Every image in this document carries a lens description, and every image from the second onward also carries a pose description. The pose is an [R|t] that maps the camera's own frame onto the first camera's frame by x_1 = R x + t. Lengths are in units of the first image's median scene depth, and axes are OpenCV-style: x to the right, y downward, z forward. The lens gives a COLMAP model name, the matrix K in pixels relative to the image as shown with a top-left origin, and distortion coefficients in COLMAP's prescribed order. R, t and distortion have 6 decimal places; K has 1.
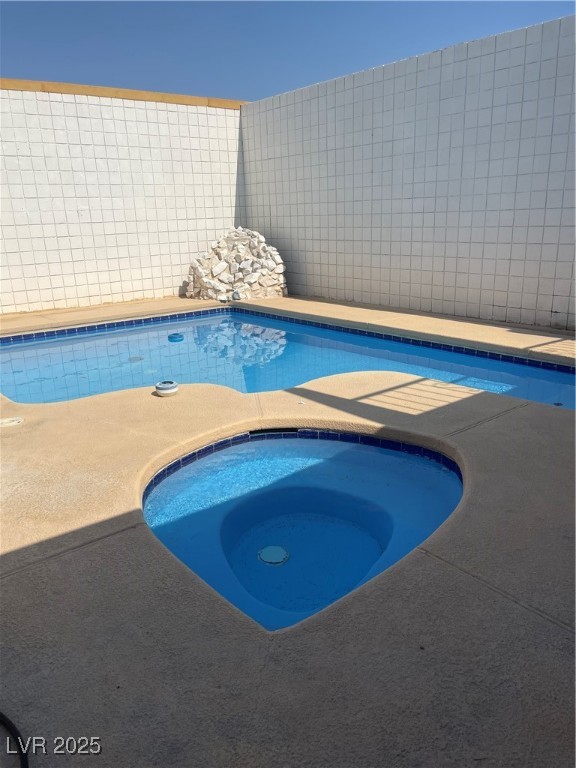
lens RADIAL K [[586.2, 0, 288.1], [0, 586.2, 384.0], [0, 0, 1]] dist [0.021931, -0.009770]
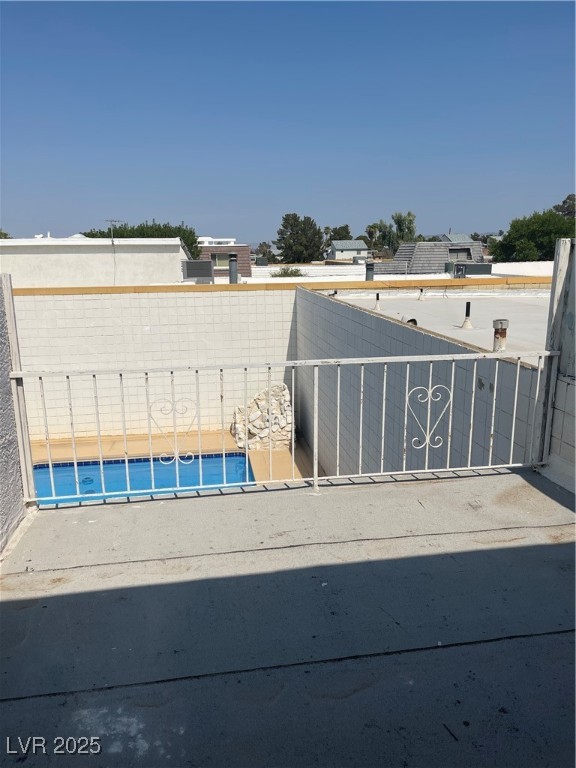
lens RADIAL K [[586.2, 0, 288.7], [0, 586.2, 385.1], [0, 0, 1]] dist [0.021931, -0.009770]
pose [[0.871045, 0.137714, -0.471504, 0.538899], [-0.157472, 0.987520, -0.002483, -0.276326], [0.465278, 0.076411, 0.881860, -0.079715]]
